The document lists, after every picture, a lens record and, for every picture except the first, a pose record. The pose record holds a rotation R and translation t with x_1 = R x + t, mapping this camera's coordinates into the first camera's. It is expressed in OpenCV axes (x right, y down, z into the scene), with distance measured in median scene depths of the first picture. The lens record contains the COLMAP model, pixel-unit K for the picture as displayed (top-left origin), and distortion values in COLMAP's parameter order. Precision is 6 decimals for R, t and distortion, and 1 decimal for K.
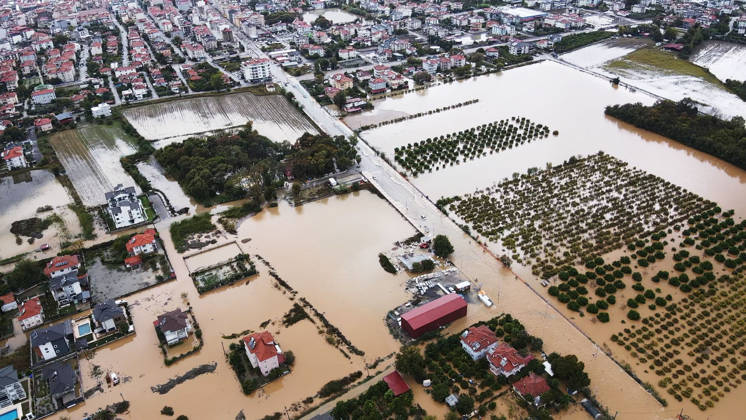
lens RADIAL K [[539.6, 0, 372.8], [0, 539.6, 208.0], [0, 0, 1]] dist [0.124218, -0.227625]
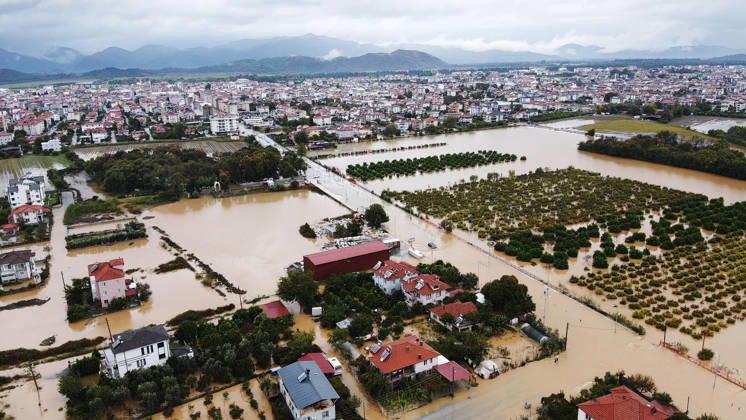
lens RADIAL K [[539.6, 0, 372.9], [0, 539.6, 206.9], [0, 0, 1]] dist [0.124218, -0.227625]
pose [[0.999727, 0.018328, -0.014463, 0.140485], [-0.021539, 0.963039, -0.268500, 0.290747], [0.009008, 0.268739, 0.963171, 0.193912]]
